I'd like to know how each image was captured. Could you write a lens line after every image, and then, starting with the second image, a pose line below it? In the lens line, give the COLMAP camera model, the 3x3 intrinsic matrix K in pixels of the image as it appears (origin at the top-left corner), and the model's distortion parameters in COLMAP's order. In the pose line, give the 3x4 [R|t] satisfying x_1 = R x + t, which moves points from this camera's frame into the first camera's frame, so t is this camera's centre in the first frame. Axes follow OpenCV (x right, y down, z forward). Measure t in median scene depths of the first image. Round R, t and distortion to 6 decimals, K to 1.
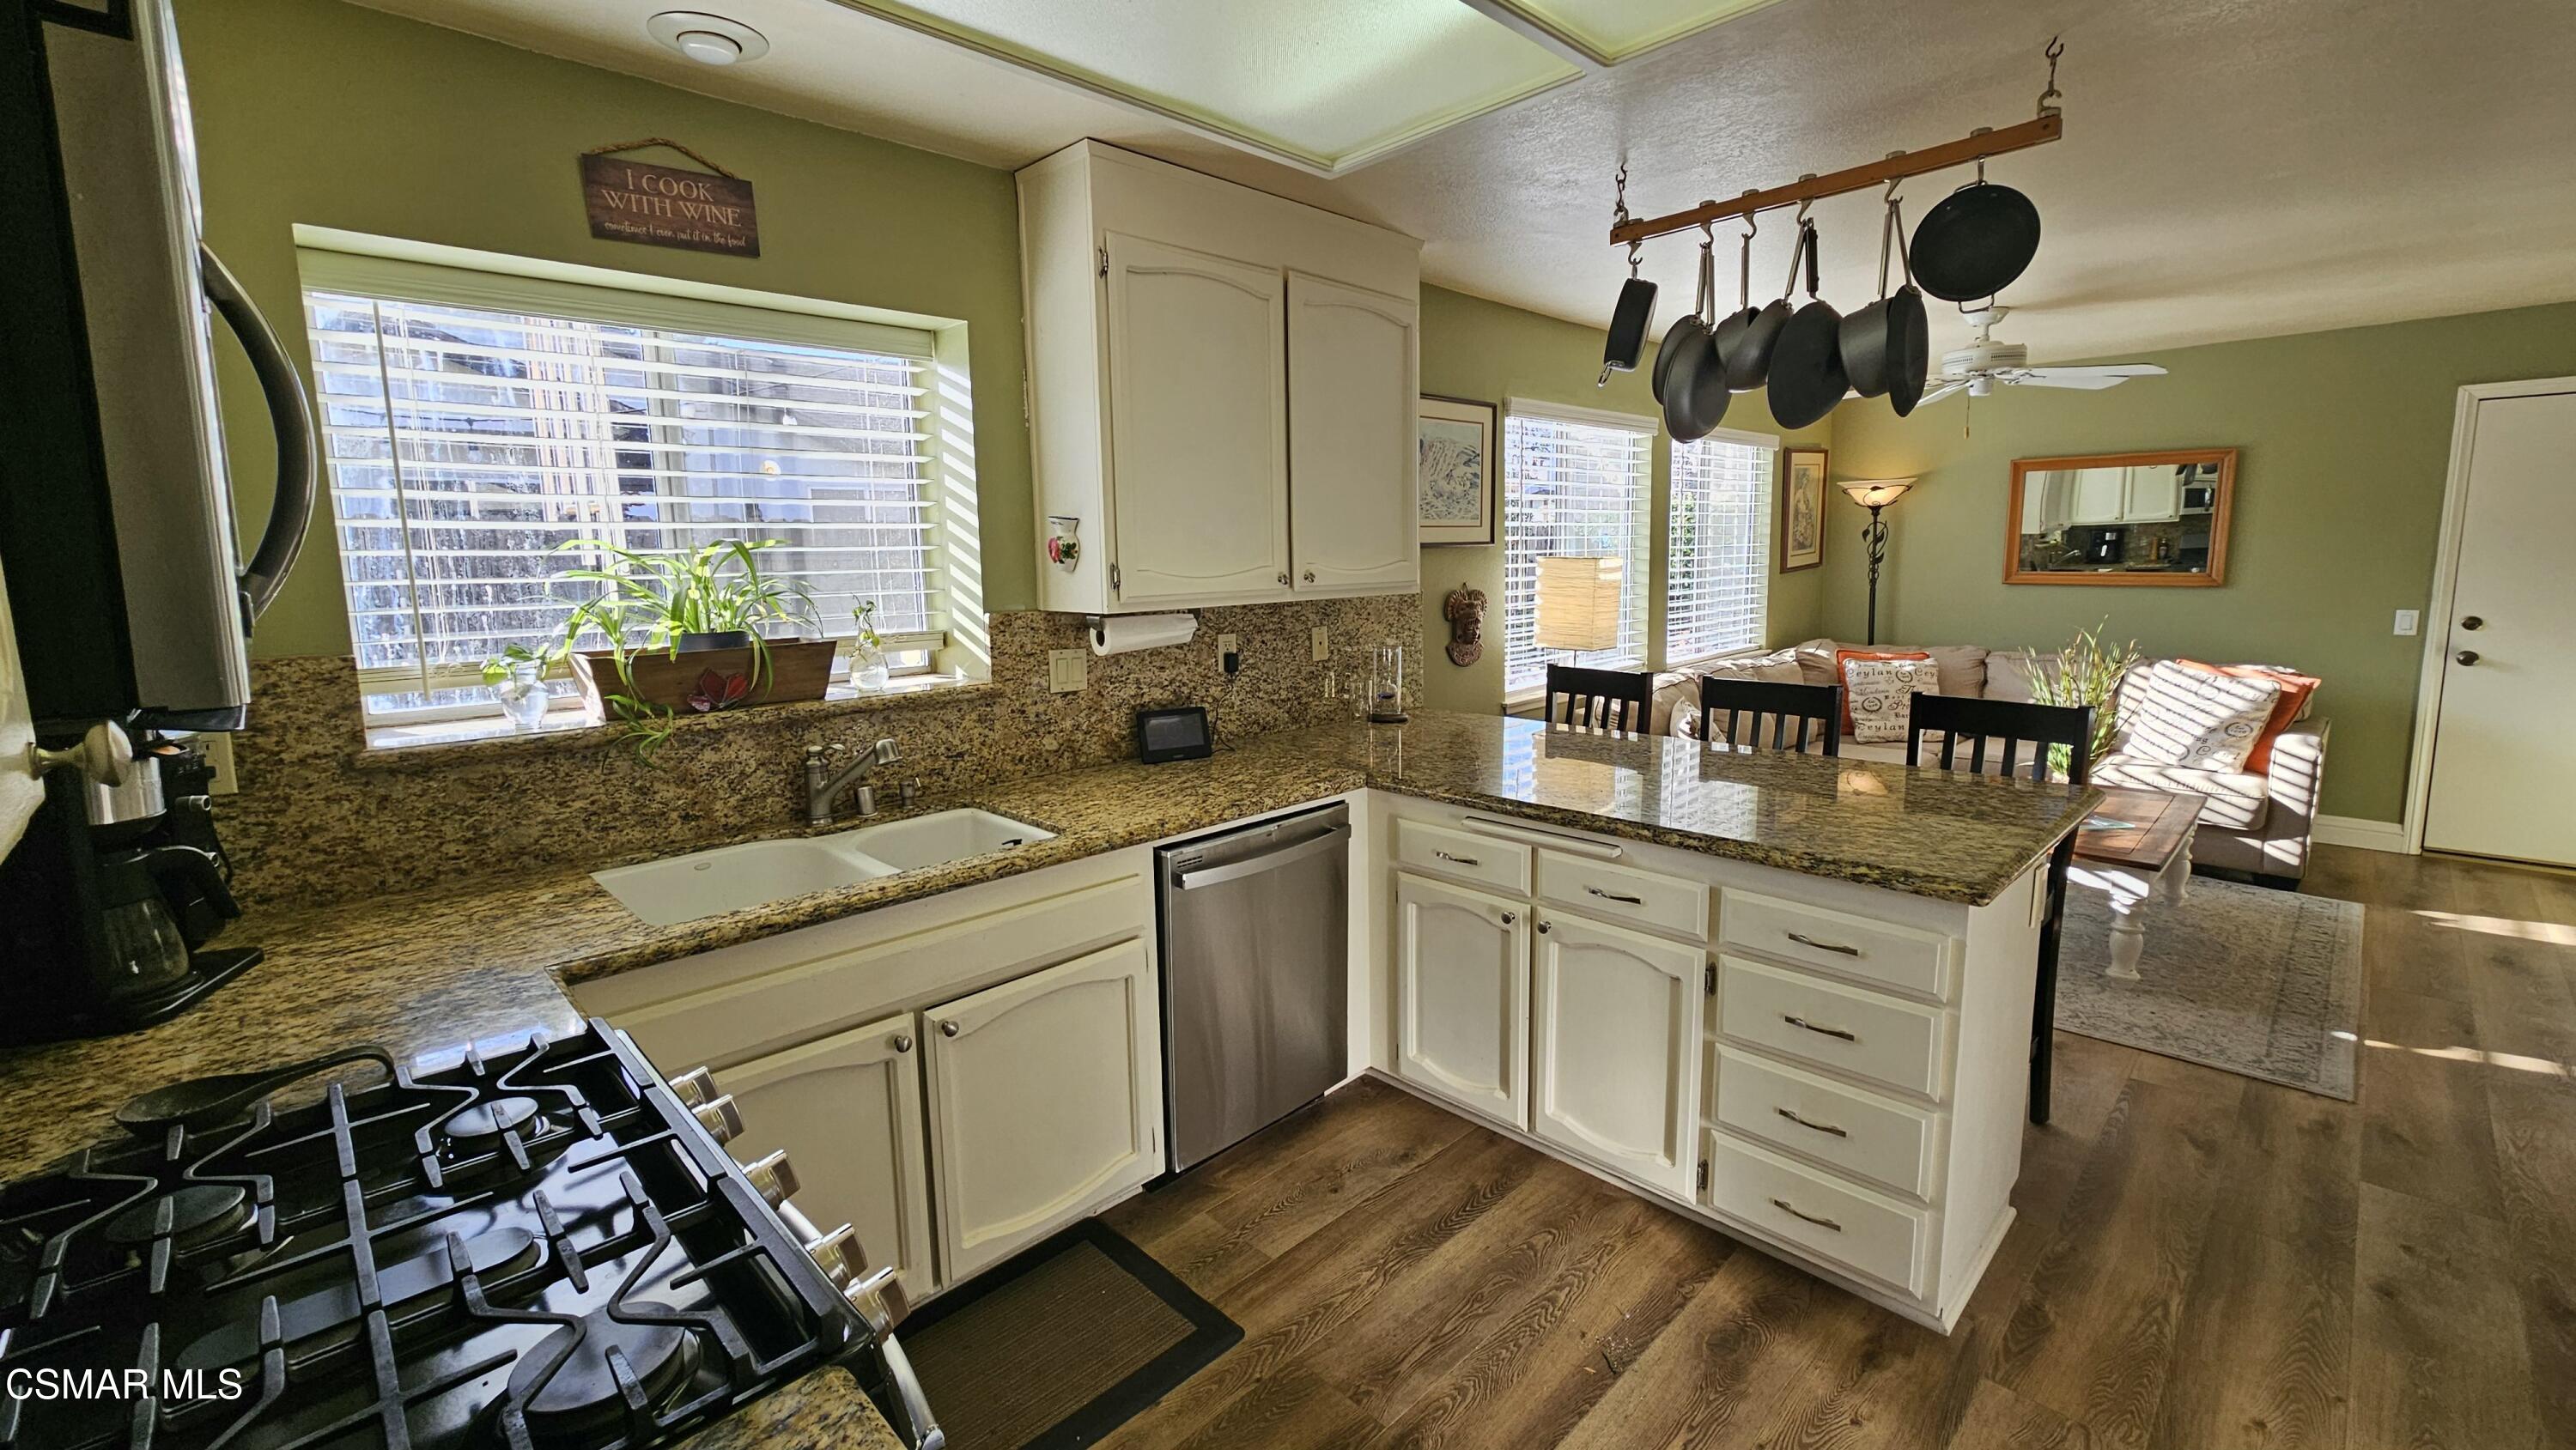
lens RADIAL K [[1066.5, 0, 1284.6], [0, 1066.5, 712.2], [0, 0, 1]] dist [0.000219, 0.000007]
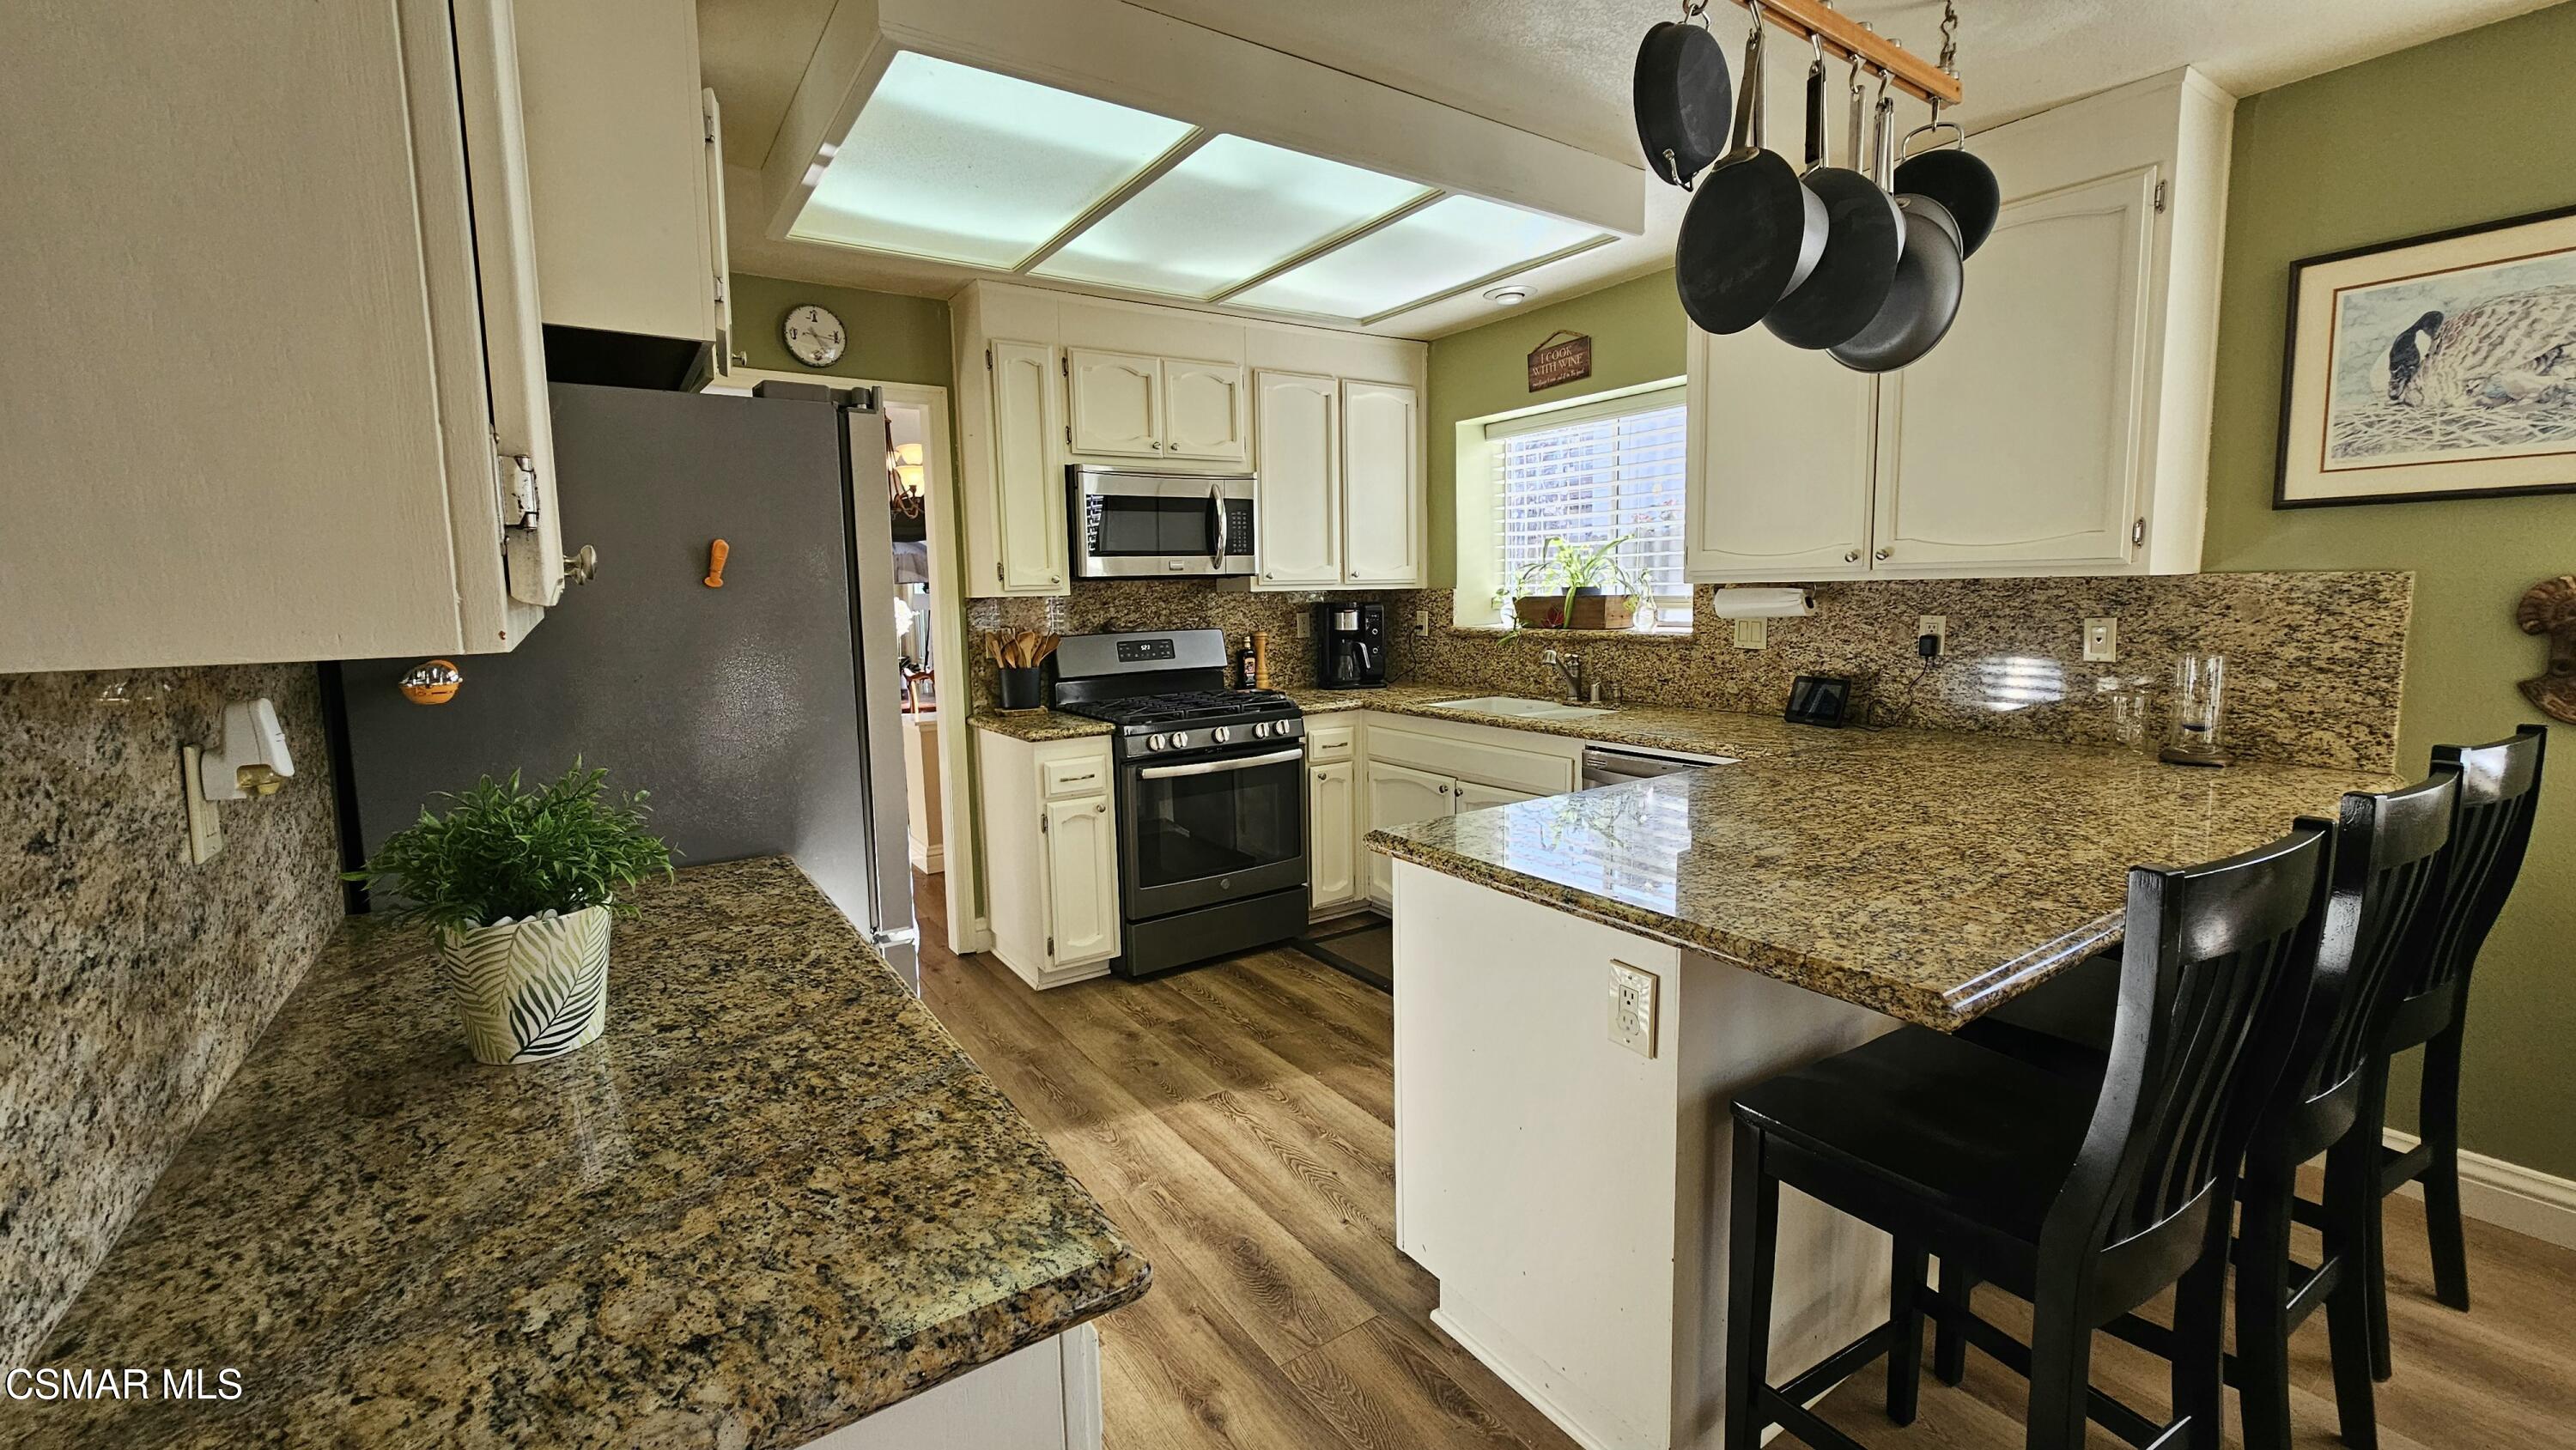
lens RADIAL K [[1066.5, 0, 1305.7], [0, 1066.5, 708.8], [0, 0, 1]] dist [0.000219, 0.000007]
pose [[-0.149592, 0.135074, -0.979478, 1.363040], [-0.124321, 0.980193, 0.154160, -0.096792], [0.980901, 0.144830, -0.129837, 0.828115]]
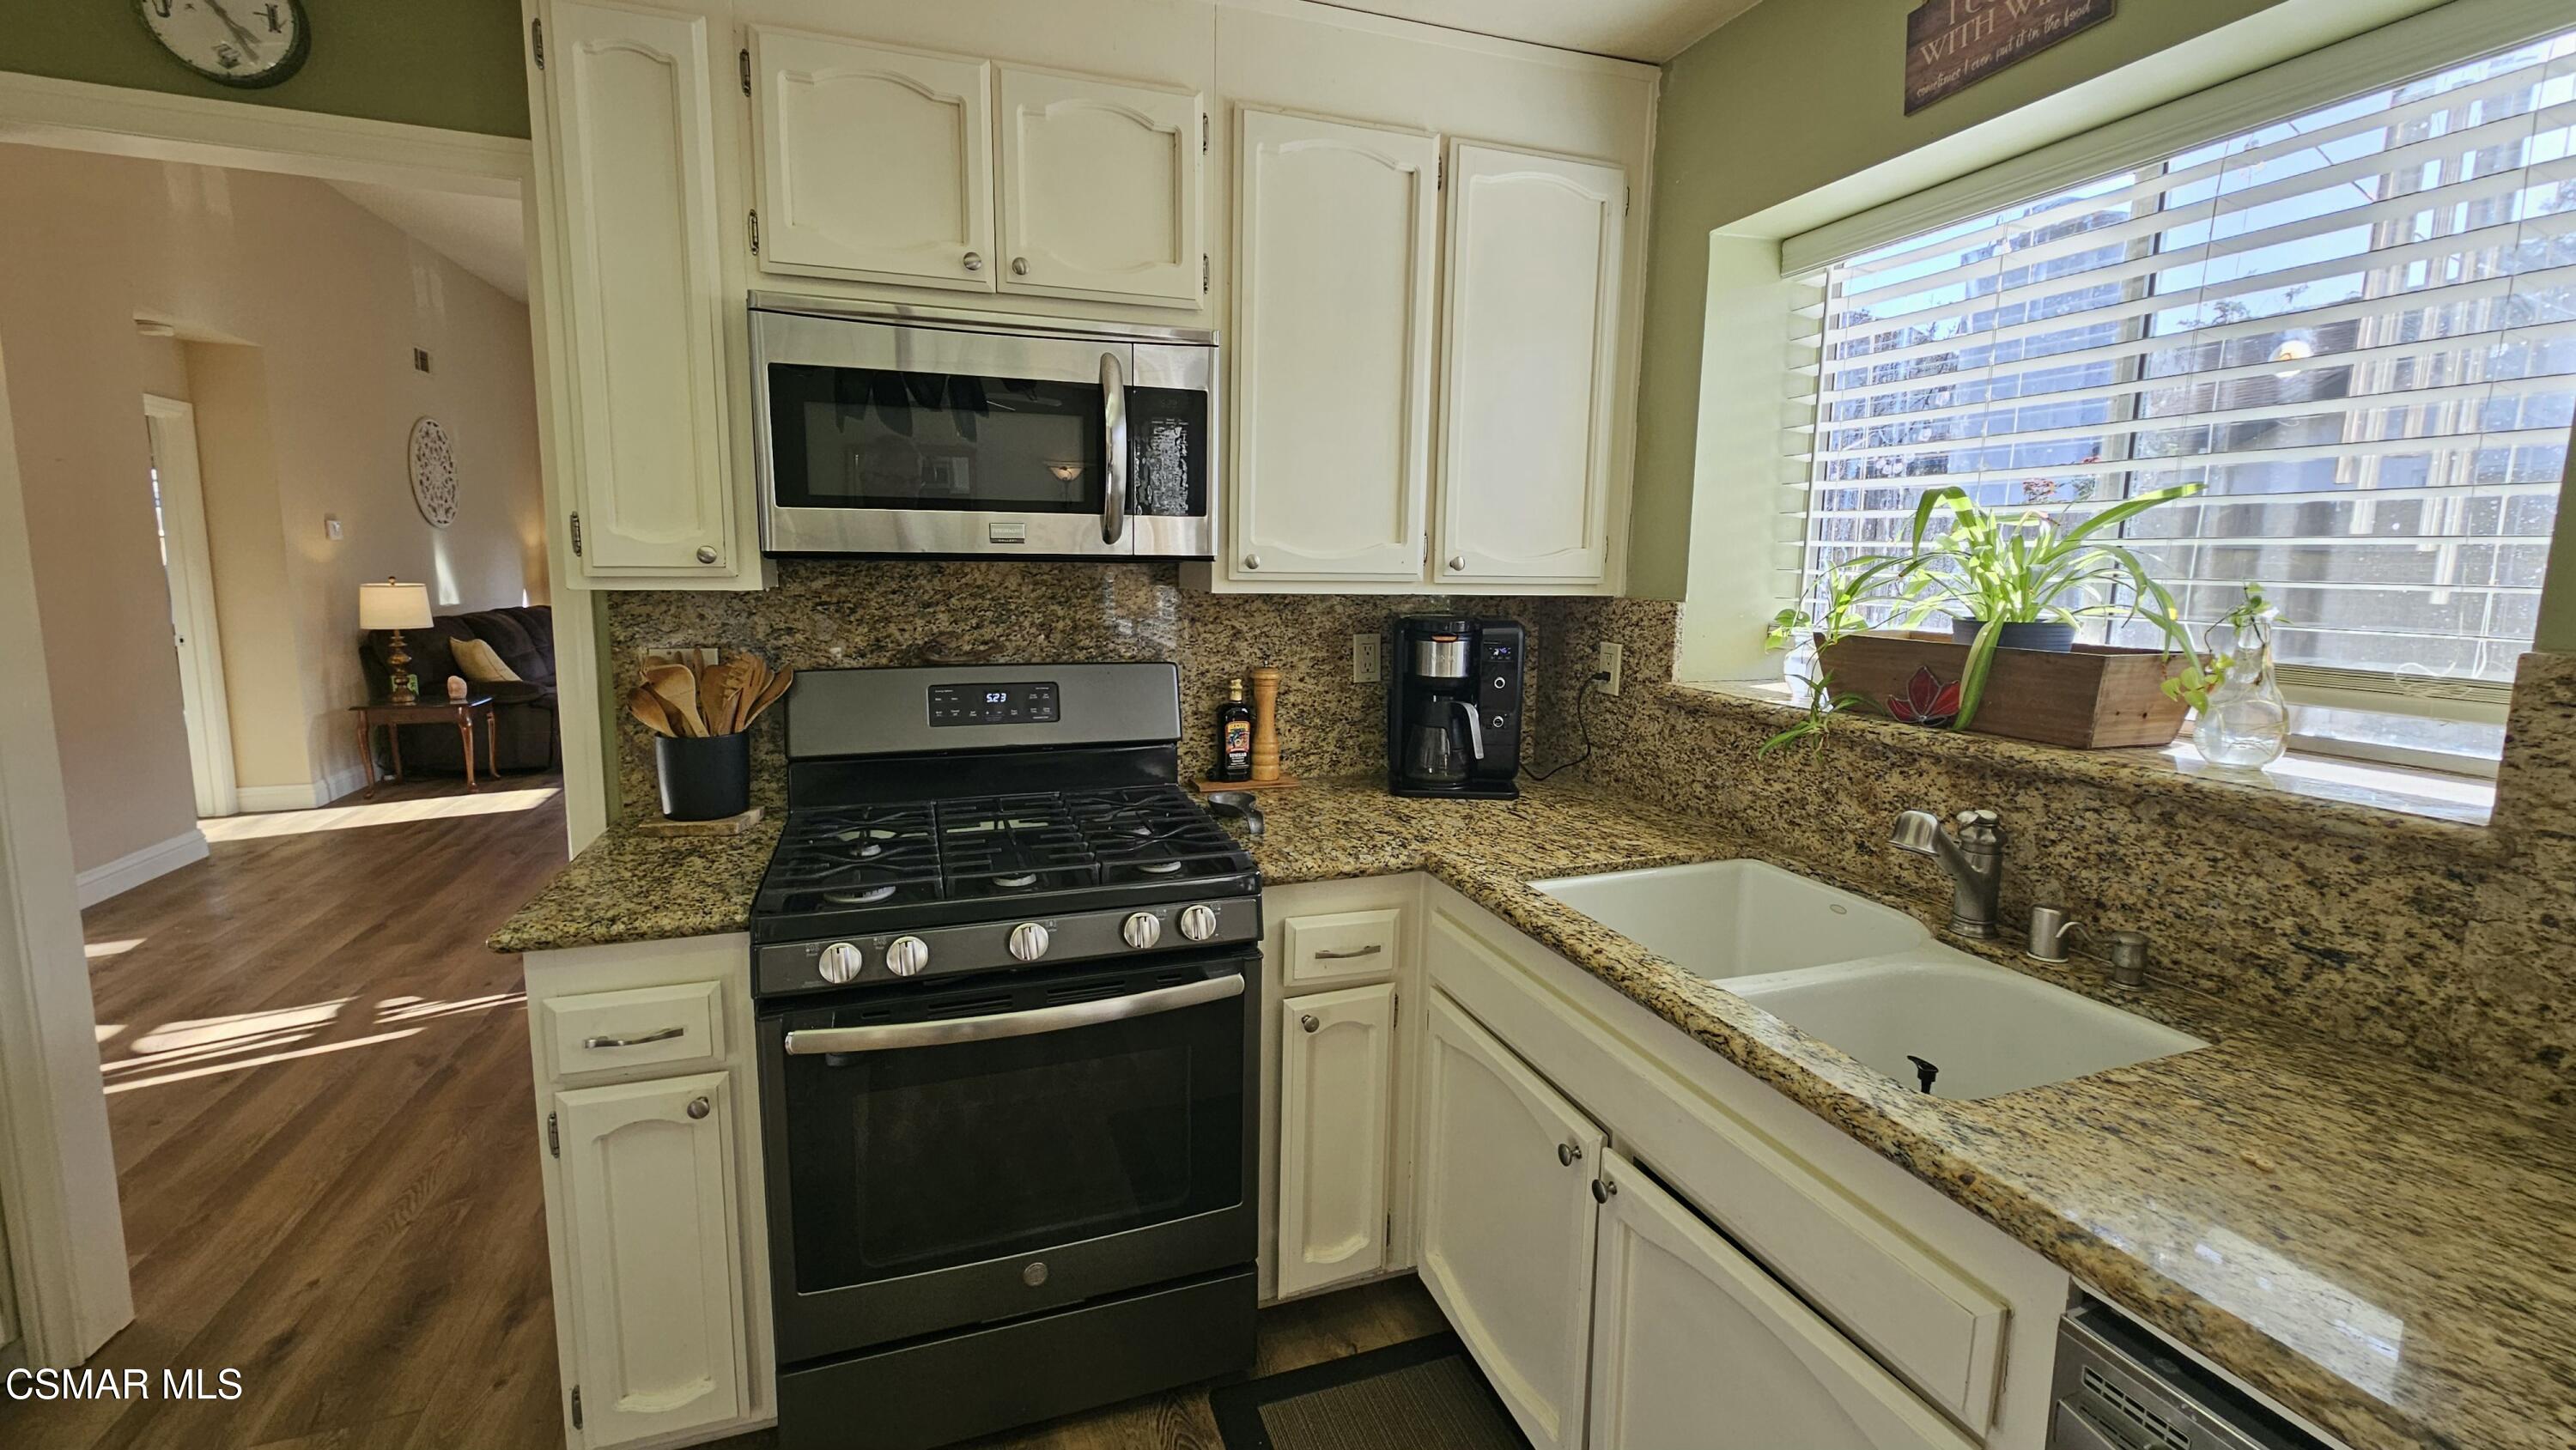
lens RADIAL K [[1066.5, 0, 1291.9], [0, 1066.5, 704.3], [0, 0, 1]] dist [0.000219, 0.000007]
pose [[-0.408212, 0.138531, -0.902315, 0.295321], [-0.143983, 0.966277, 0.213490, -0.107214], [0.901461, 0.217068, -0.374500, 0.871694]]
